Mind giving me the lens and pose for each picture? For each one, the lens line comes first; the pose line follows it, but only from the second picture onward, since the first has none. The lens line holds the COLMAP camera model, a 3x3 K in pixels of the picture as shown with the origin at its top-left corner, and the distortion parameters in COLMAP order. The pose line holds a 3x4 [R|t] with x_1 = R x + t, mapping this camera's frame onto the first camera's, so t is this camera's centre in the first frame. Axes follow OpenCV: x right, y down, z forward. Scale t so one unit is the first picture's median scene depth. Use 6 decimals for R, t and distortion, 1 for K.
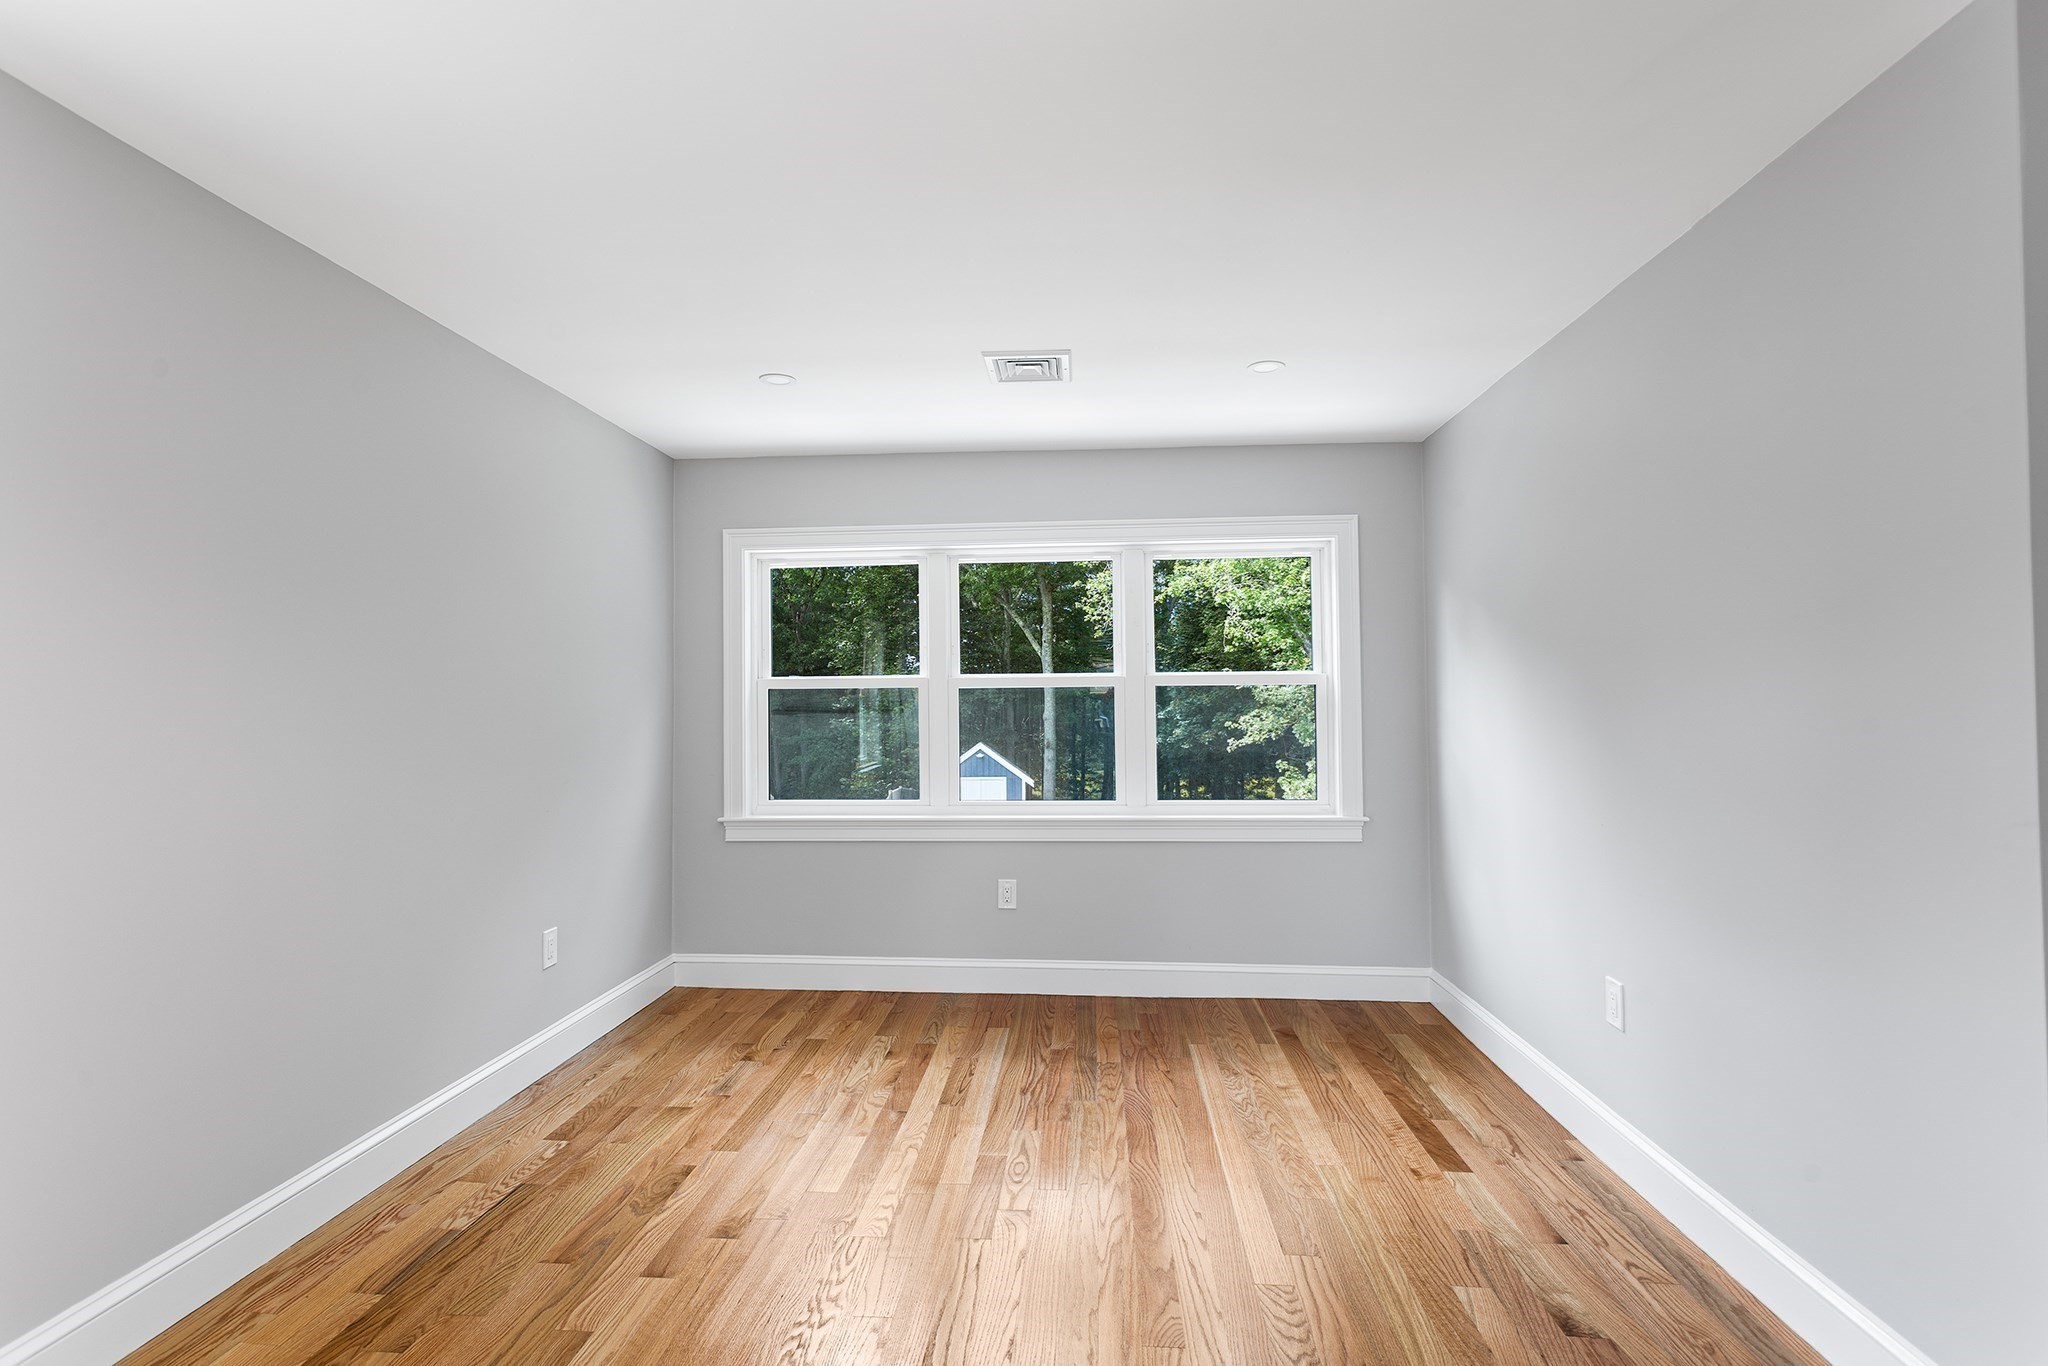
lens RADIAL K [[971.2, 0, 1024.3], [0, 971.2, 673.9], [0, 0, 1]] dist [0.002384, 0.000743]
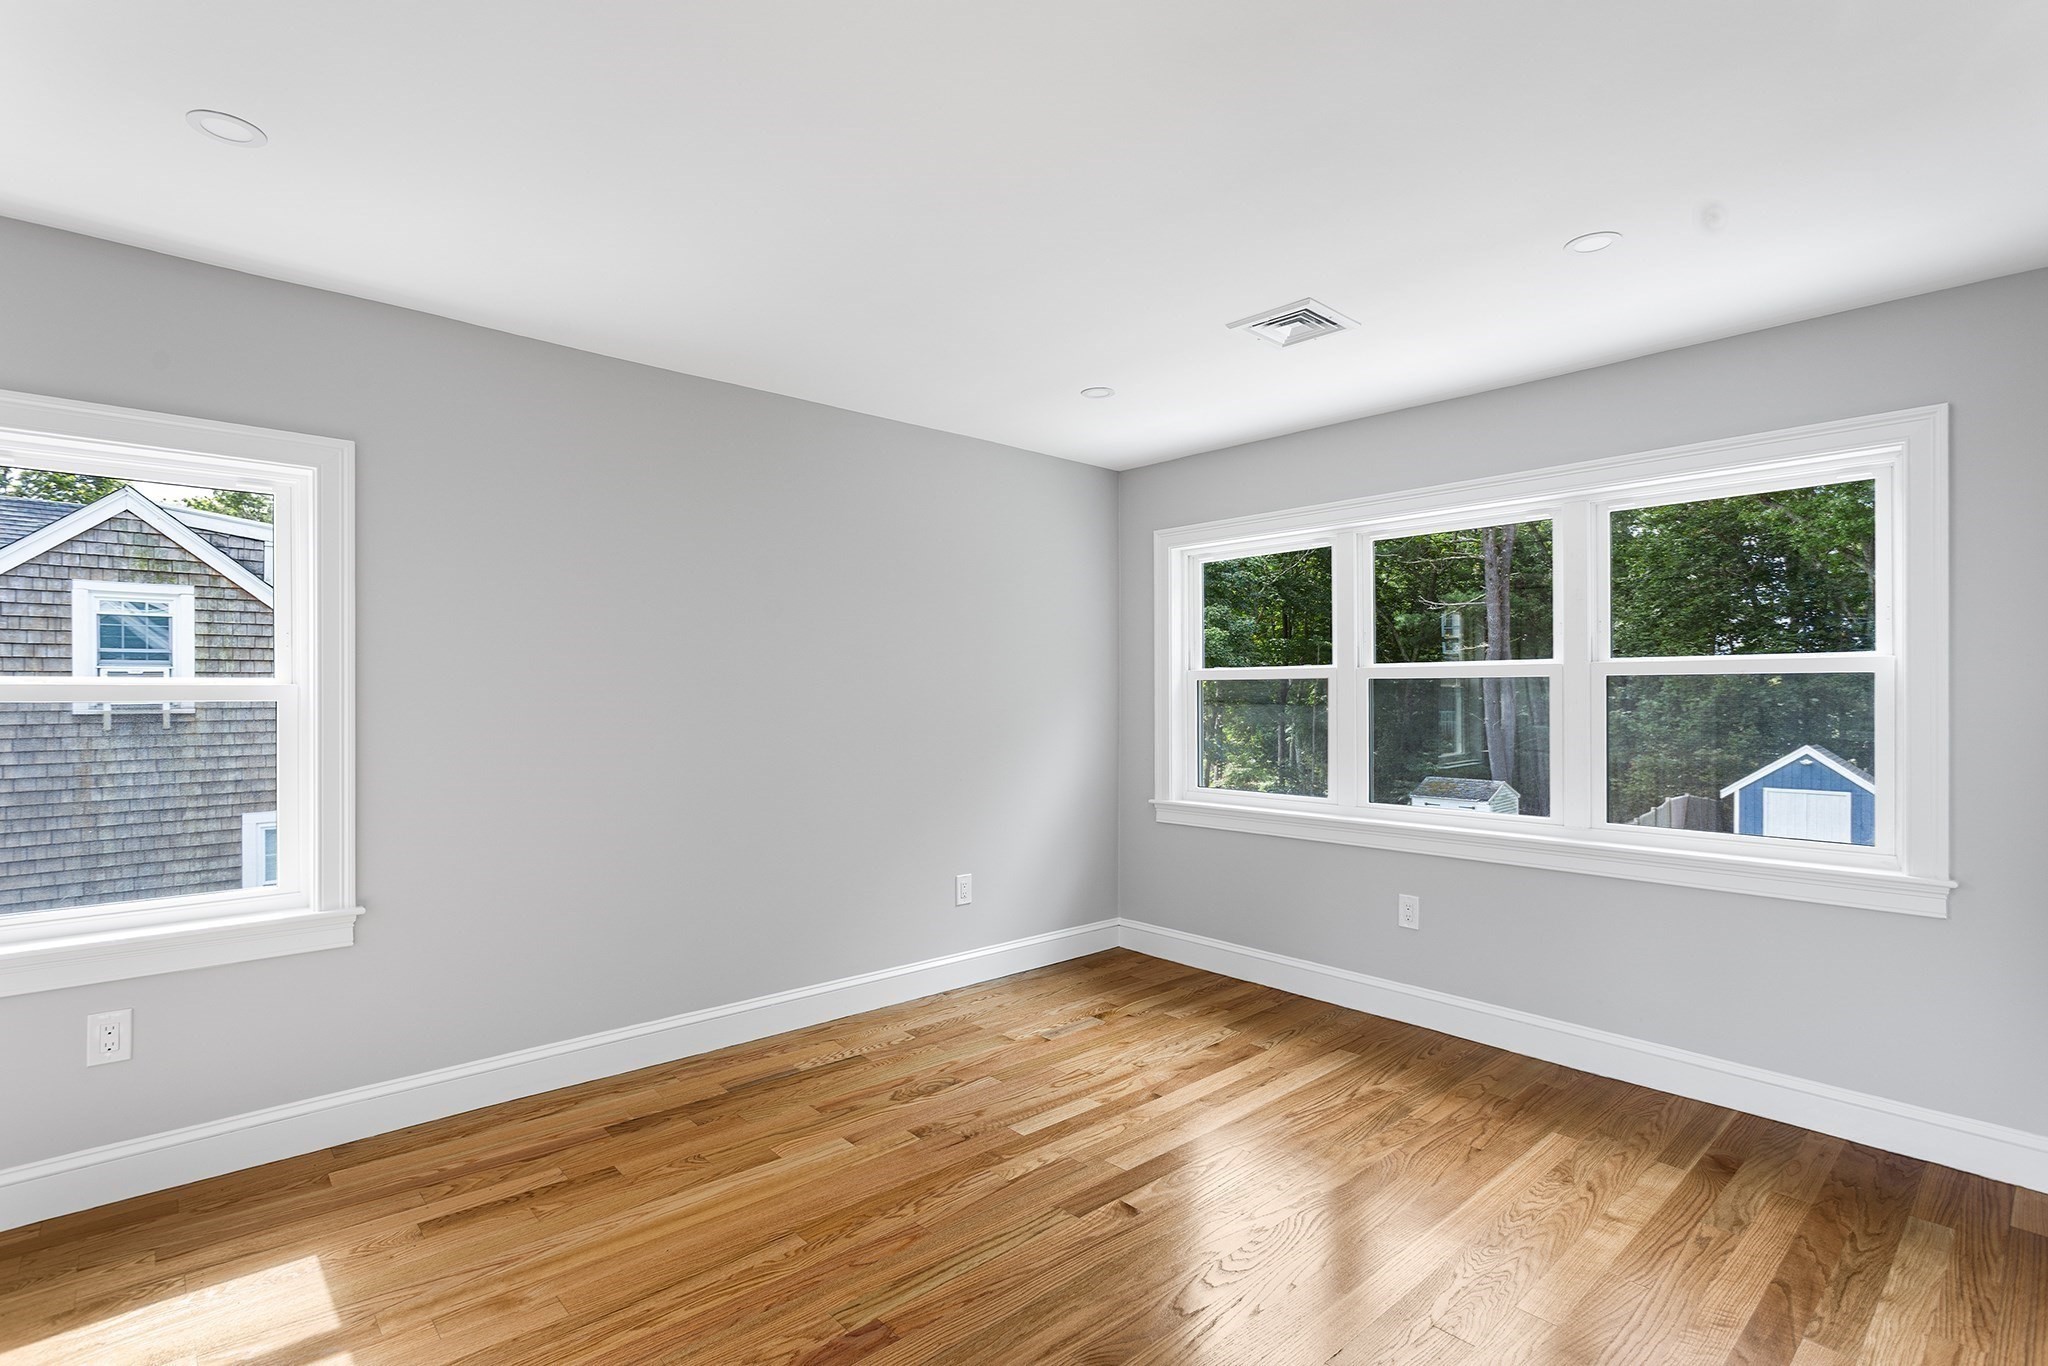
lens RADIAL K [[977.0, 0, 1027.5], [0, 977.0, 691.5], [0, 0, 1]] dist [0.000569, 0.000033]
pose [[0.727240, 0.006466, -0.686353, 0.356258], [0.014414, 0.999591, 0.024689, -0.000685], [0.686232, -0.027848, 0.726849, 0.127950]]
